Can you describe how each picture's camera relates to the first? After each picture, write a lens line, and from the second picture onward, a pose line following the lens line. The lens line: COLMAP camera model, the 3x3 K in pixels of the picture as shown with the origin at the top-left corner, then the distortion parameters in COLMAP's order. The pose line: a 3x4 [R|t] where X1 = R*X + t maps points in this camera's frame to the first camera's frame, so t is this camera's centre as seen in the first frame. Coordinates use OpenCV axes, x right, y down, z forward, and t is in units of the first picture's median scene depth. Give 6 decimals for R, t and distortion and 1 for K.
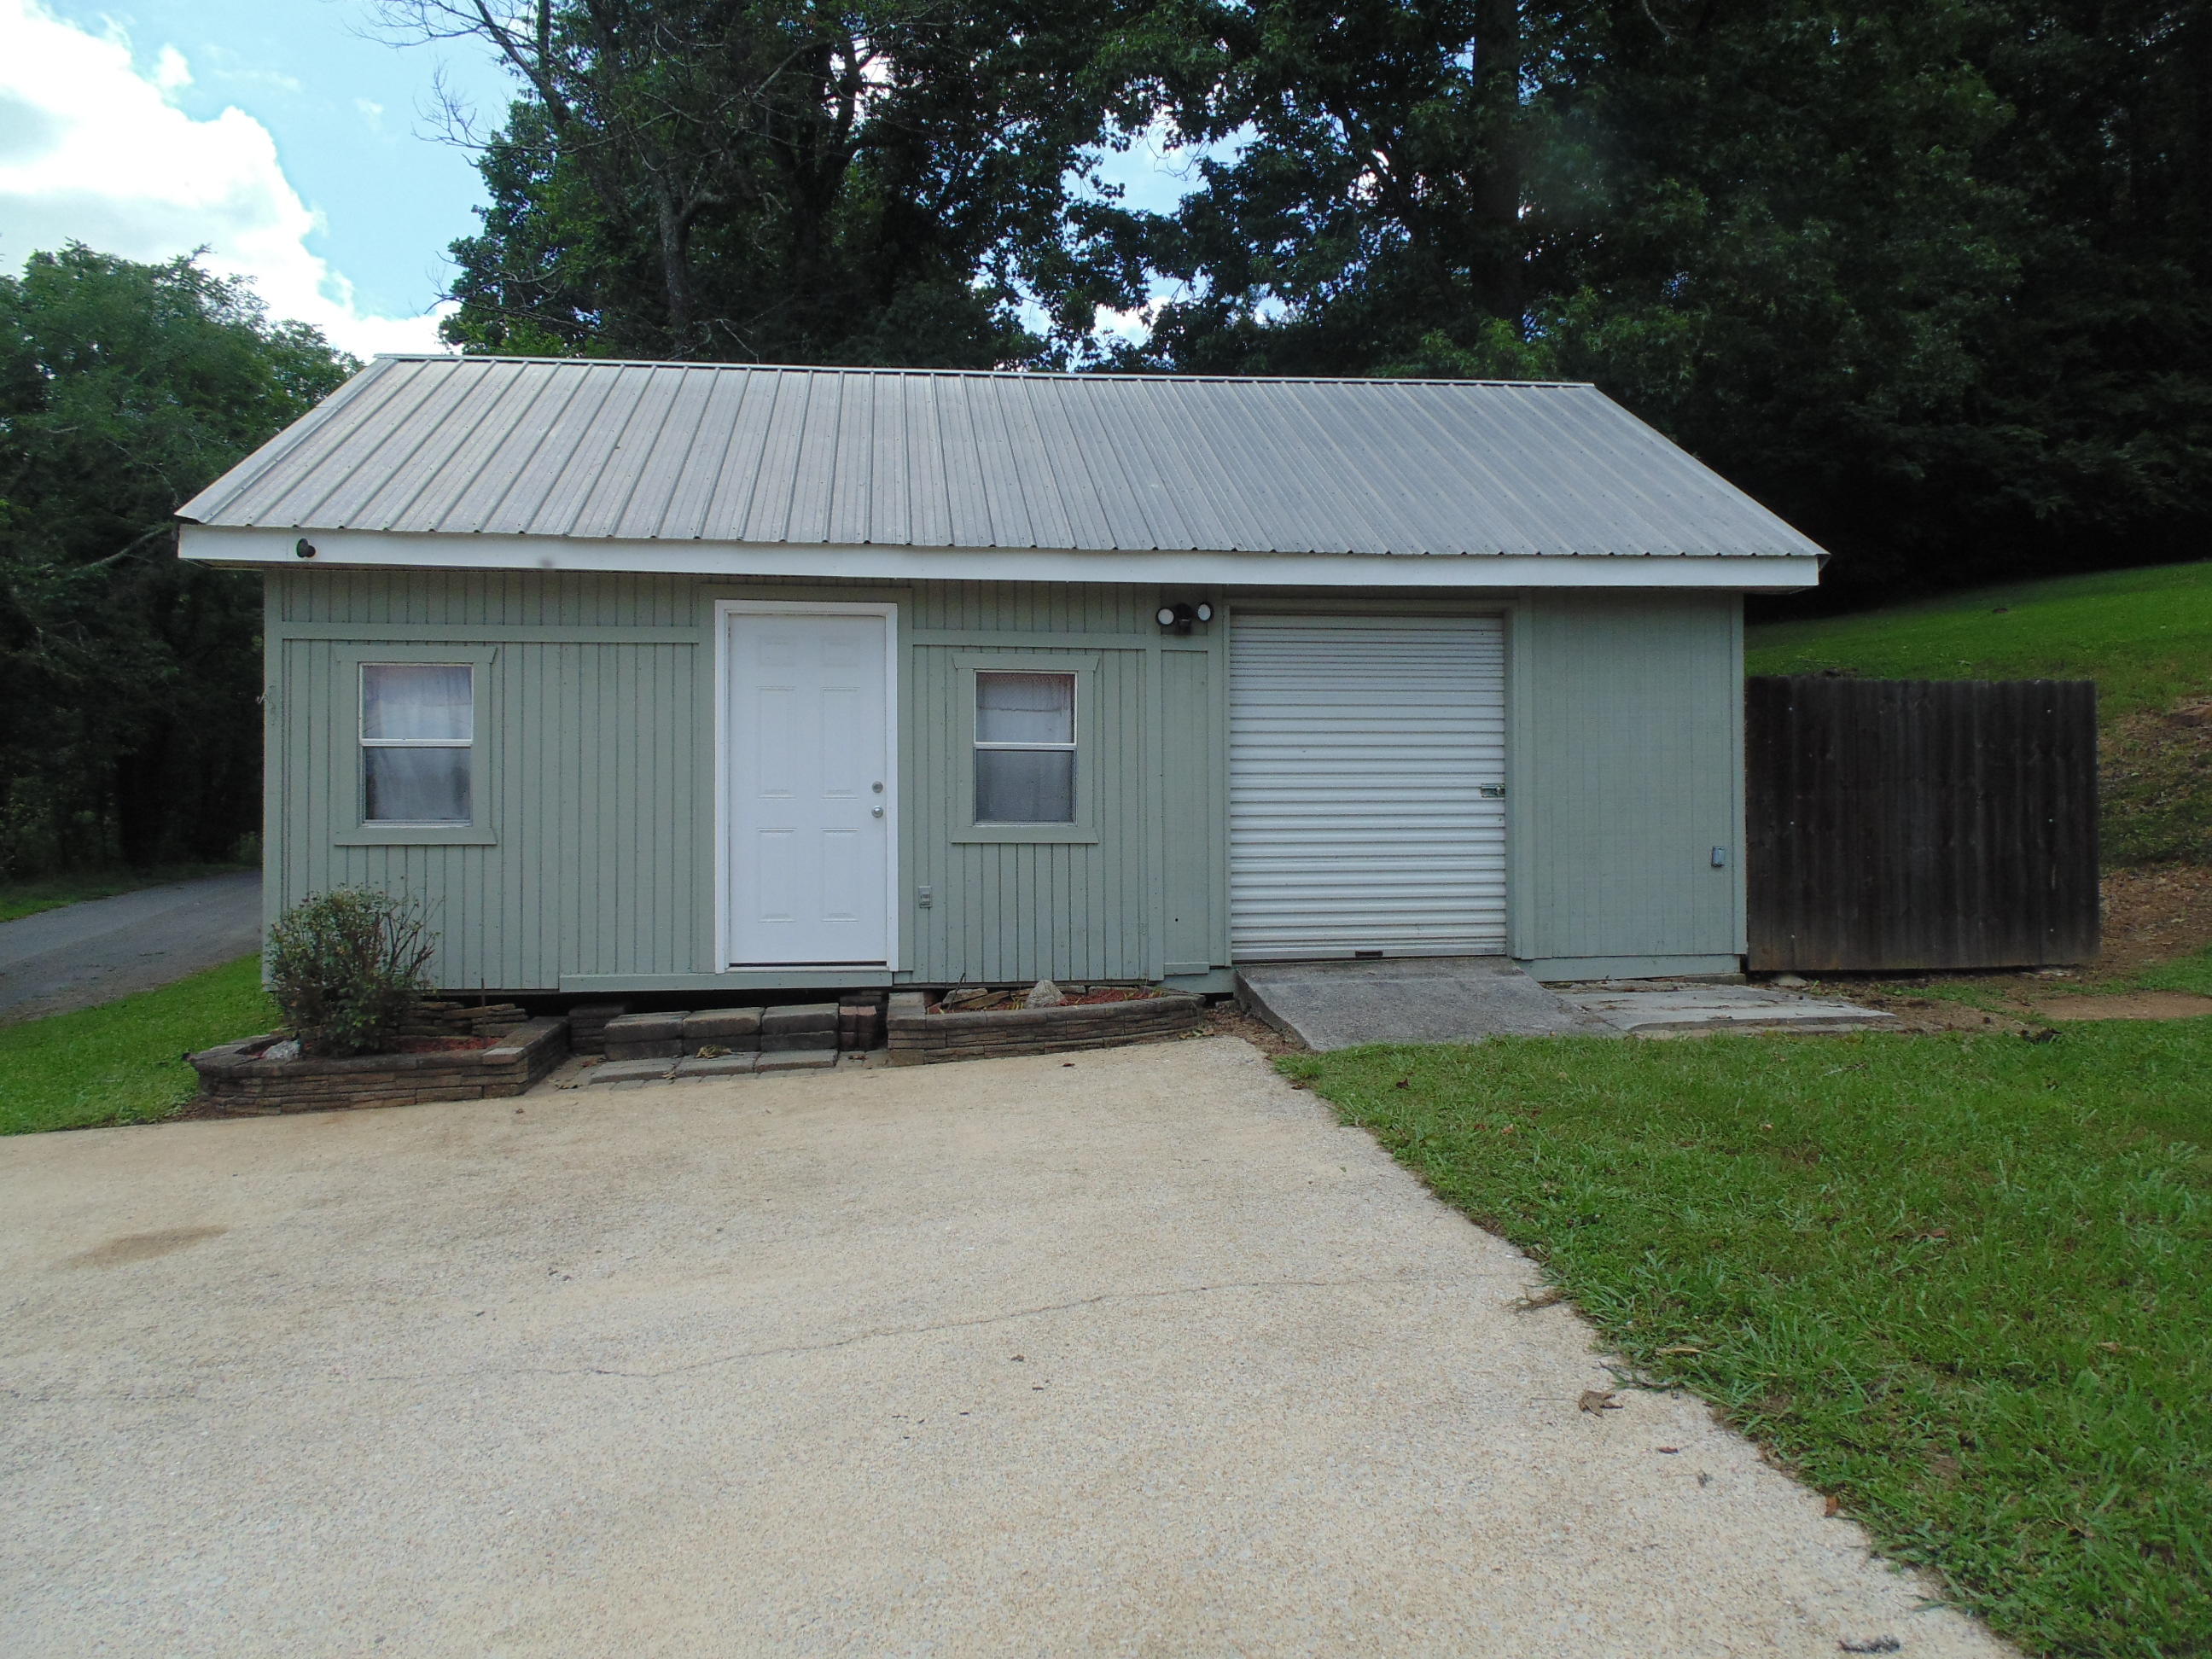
lens RADIAL K [[1447.3, 0, 1118.1], [0, 1447.3, 829.1], [0, 0, 1]] dist [-0.018027, -0.003776]
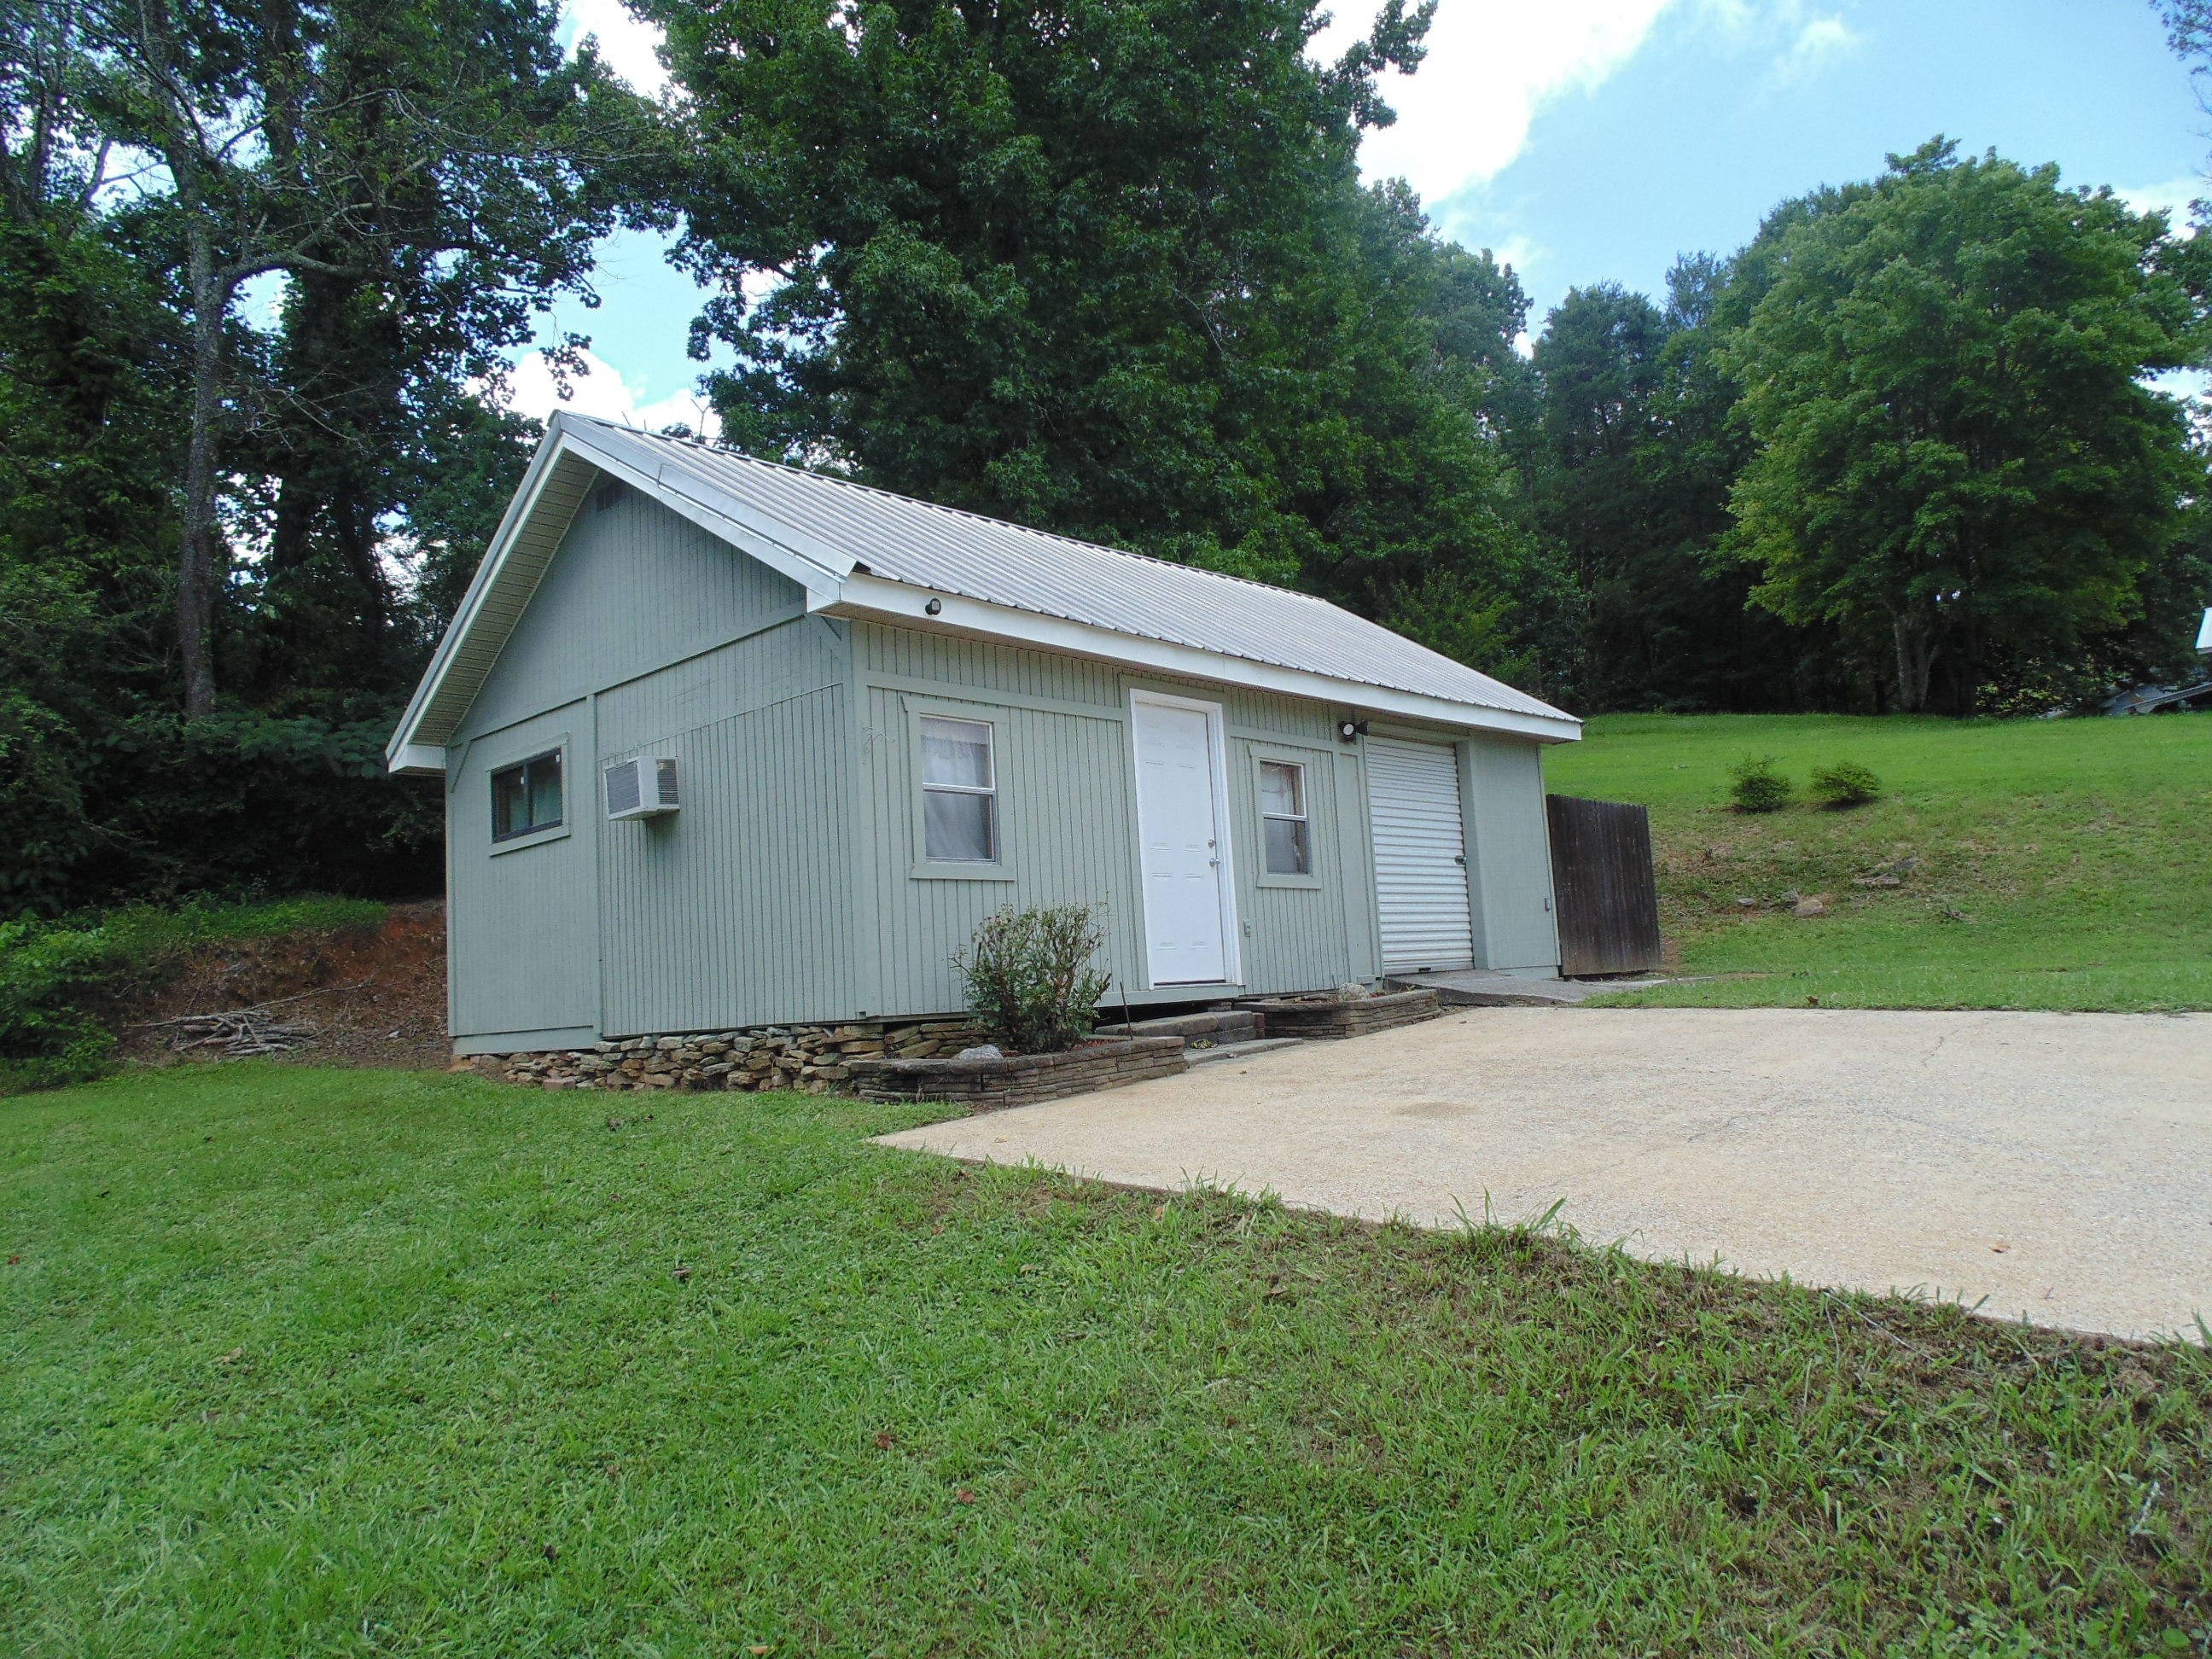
lens RADIAL K [[1447.3, 0, 1105.6], [0, 1447.3, 827.1], [0, 0, 1]] dist [-0.018027, -0.003776]
pose [[0.779445, 0.030210, 0.625742, -1.050166], [0.050632, 0.992531, -0.110987, 0.095080], [-0.624421, 0.118191, 0.772094, 0.063955]]
